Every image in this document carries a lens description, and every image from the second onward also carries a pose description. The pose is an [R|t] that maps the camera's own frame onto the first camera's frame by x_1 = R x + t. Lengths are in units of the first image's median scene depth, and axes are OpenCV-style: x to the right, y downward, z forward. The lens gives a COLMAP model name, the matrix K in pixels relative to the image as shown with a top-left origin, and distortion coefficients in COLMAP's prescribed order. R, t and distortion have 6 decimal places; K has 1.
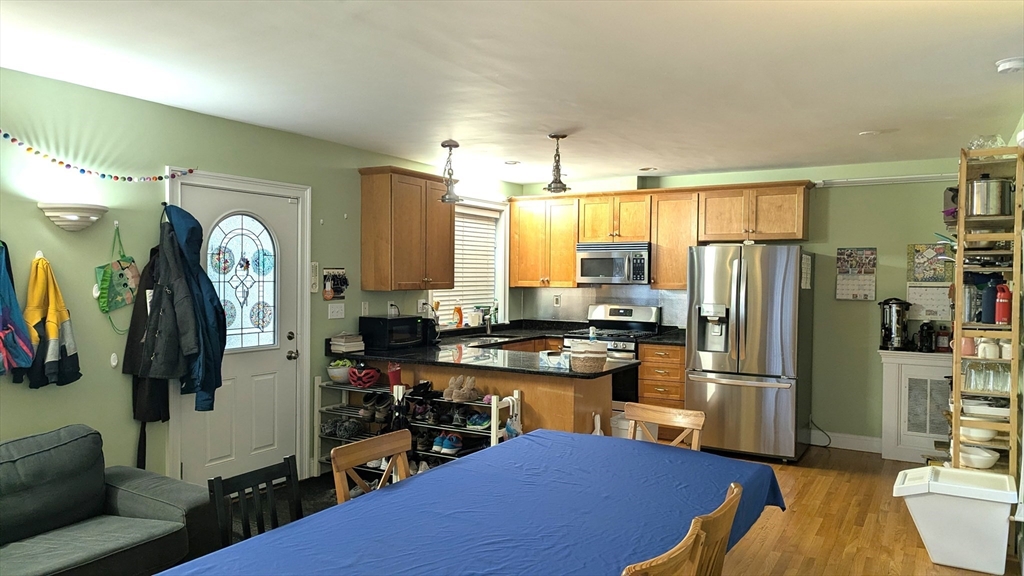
lens RADIAL K [[726.3, 0, 510.4], [0, 726.3, 287.6], [0, 0, 1]] dist [0.054414, 0.001116]
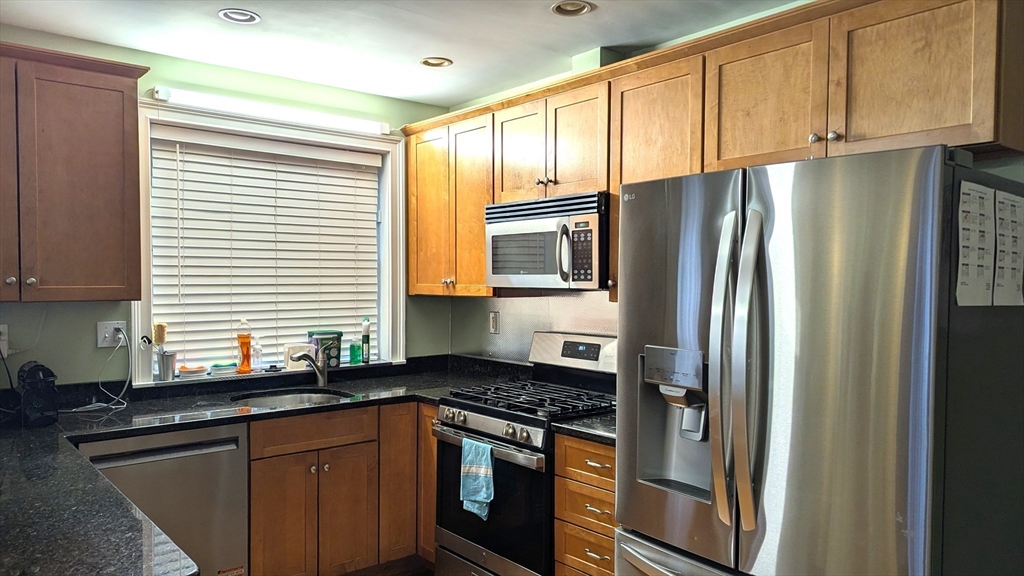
lens RADIAL K [[726.3, 0, 512.6], [0, 726.3, 293.9], [0, 0, 1]] dist [0.054414, 0.001116]
pose [[0.936992, 0.001402, -0.349347, 0.277005], [-0.000383, 0.999995, 0.002986, -0.003590], [0.349350, -0.002665, 0.936989, 0.556051]]
